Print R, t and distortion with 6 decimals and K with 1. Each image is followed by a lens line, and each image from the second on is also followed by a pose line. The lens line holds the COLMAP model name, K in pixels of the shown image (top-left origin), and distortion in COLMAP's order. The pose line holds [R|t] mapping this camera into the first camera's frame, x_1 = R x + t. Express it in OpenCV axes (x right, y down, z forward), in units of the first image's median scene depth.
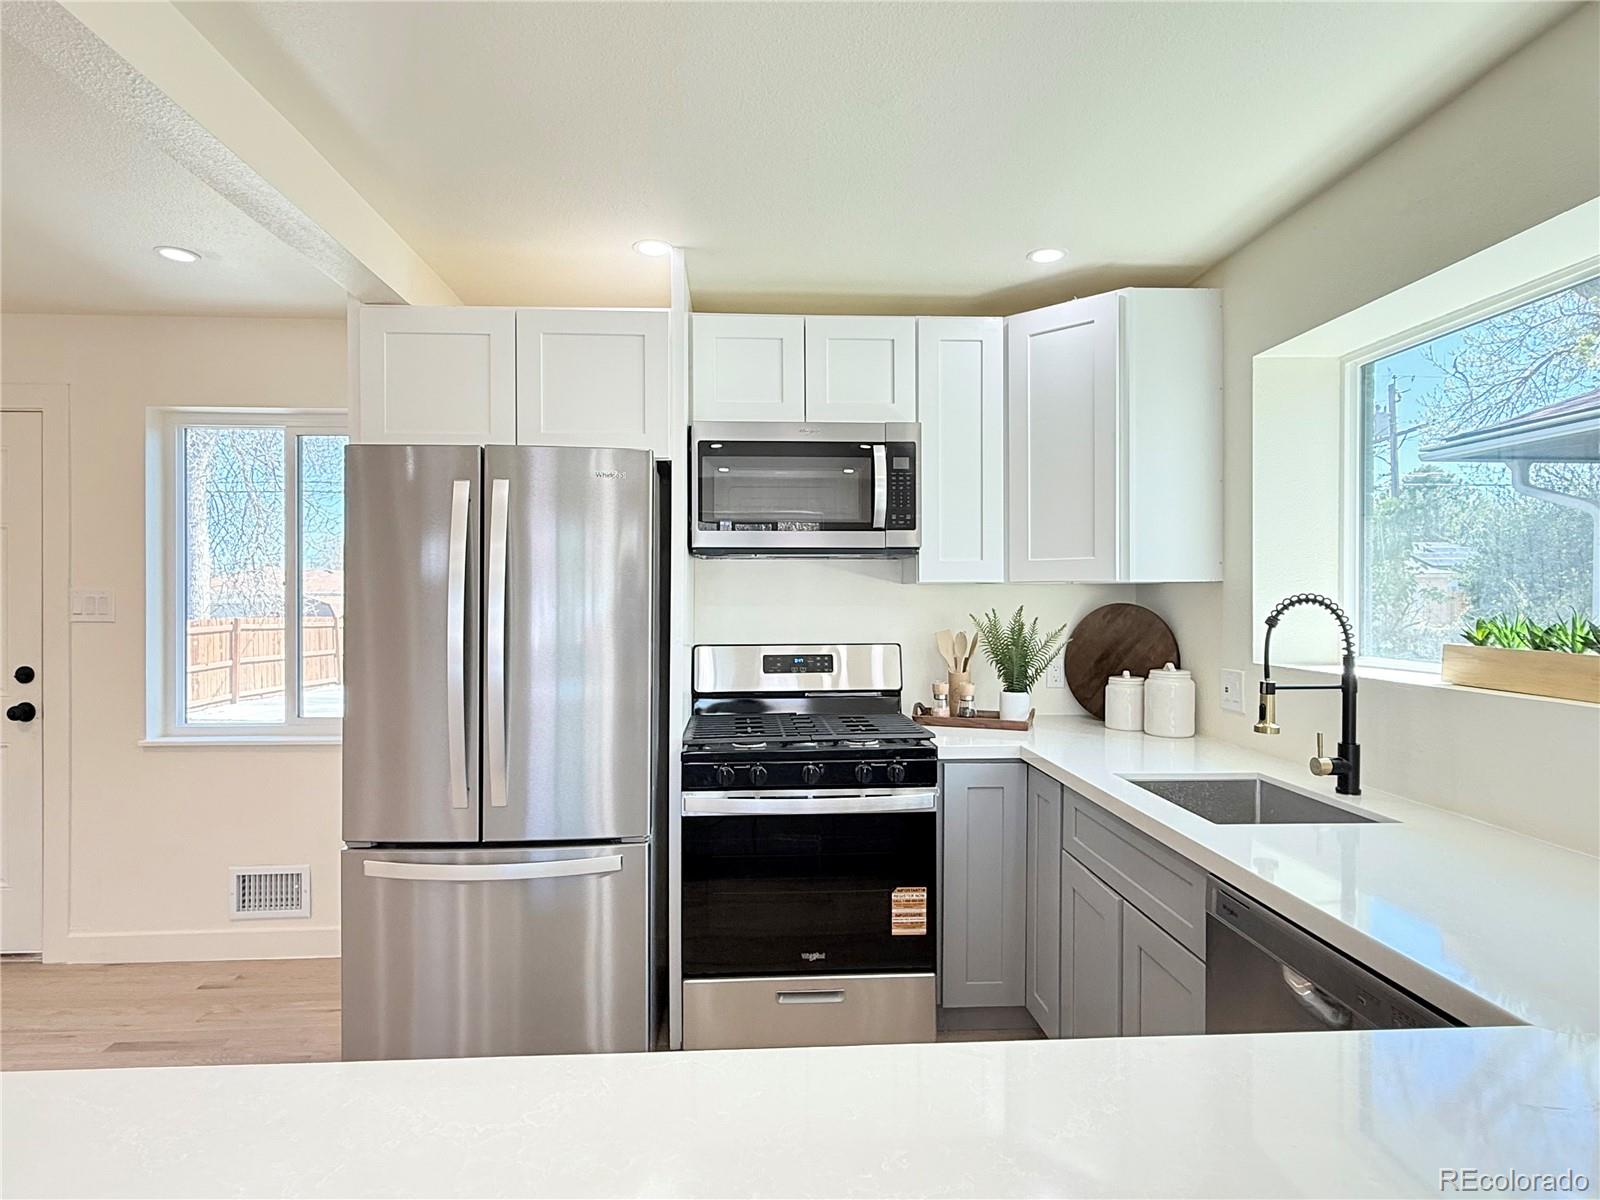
lens RADIAL K [[850.1, 0, 789.3], [0, 850.1, 599.2], [0, 0, 1]] dist [0.000851, -0.001092]
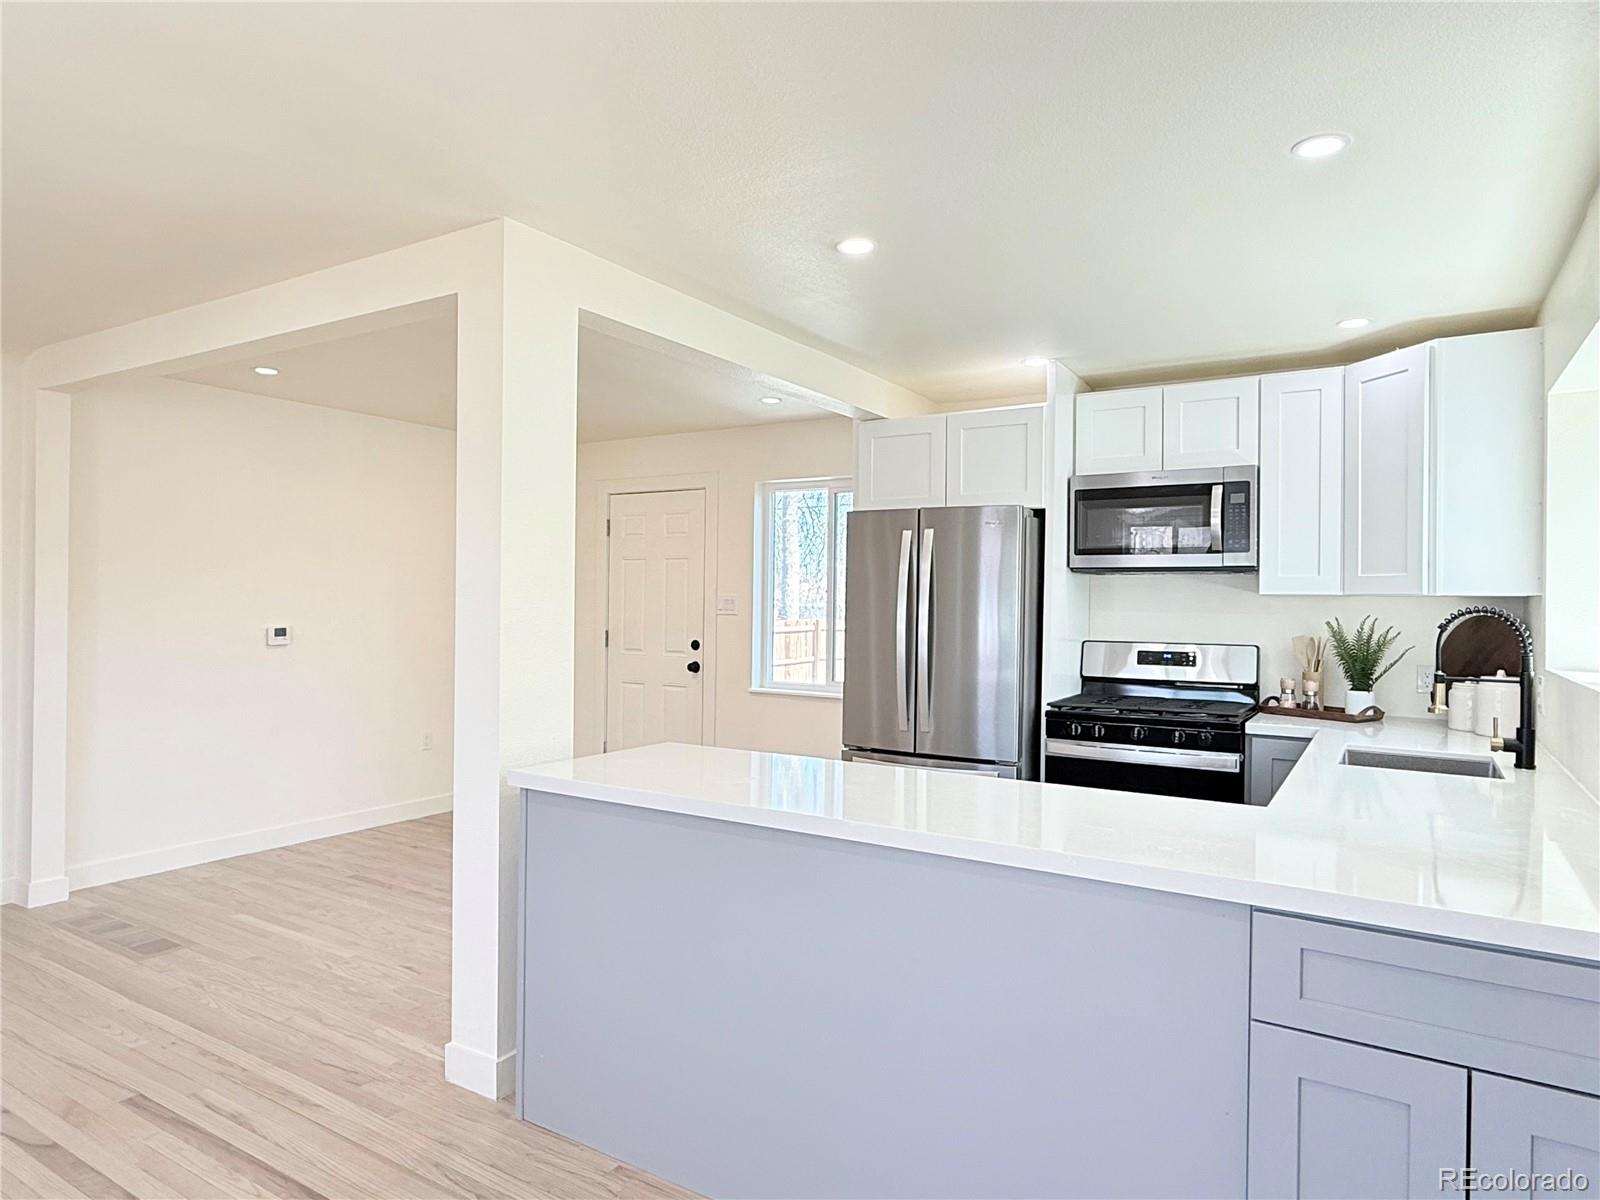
lens RADIAL K [[977.5, 0, 800.0], [0, 977.5, 600.0], [0, 0, 1]] dist [-0.002567, -0.001727]
pose [[0.824144, 0.009353, -0.566302, 0.403120], [-0.013400, 0.999906, -0.002987, 0.001616], [0.566221, 0.010050, 0.824192, -0.523939]]
